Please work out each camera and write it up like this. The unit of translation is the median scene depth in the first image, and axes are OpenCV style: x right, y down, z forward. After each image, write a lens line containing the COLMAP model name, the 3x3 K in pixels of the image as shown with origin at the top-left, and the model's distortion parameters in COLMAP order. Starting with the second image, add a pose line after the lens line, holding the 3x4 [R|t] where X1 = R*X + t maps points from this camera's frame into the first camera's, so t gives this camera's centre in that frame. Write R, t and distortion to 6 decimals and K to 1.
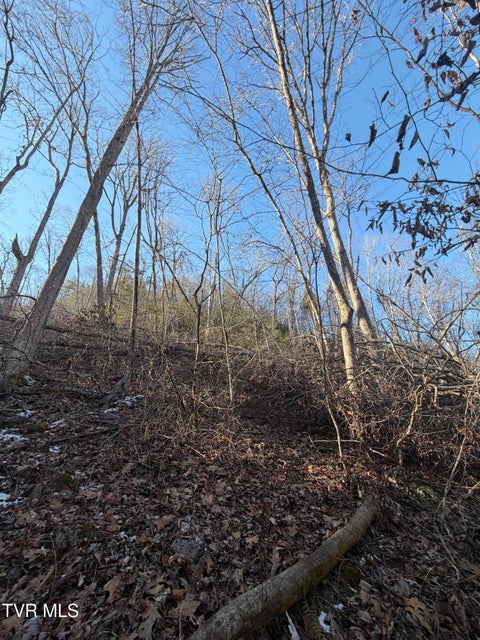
lens RADIAL K [[253.3, 0, 238.3], [0, 253.3, 318.5], [0, 0, 1]] dist [0.003335, -0.000570]
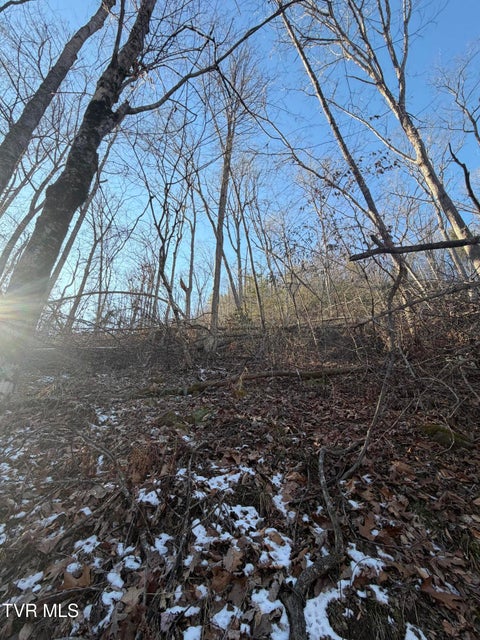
lens RADIAL K [[253.3, 0, 239.0], [0, 253.3, 320.8], [0, 0, 1]] dist [0.003335, -0.000570]
pose [[0.851803, -0.202910, -0.482969, 0.139945], [0.234017, 0.972223, 0.004271, 0.009955], [0.468687, -0.116661, 0.875627, -0.273167]]
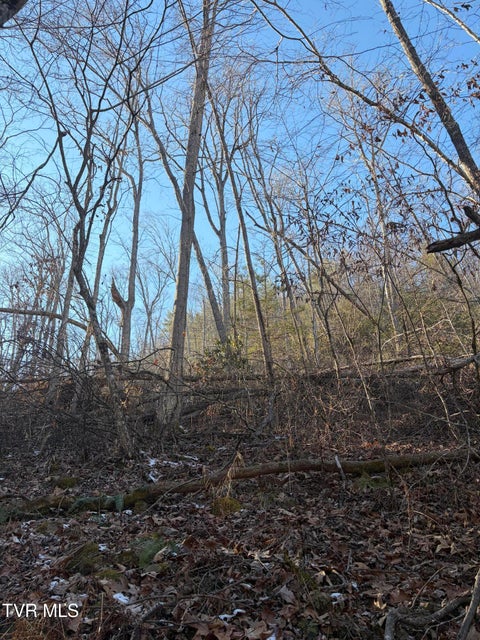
lens RADIAL K [[481.3, 0, 240.7], [0, 481.3, 319.6], [0, 0, 1]] dist [0.055985, -0.051719]
pose [[0.868236, -0.246006, -0.430868, 0.140267], [0.236700, 0.968601, -0.076055, 0.010272], [0.436049, -0.035952, 0.899204, -0.276939]]
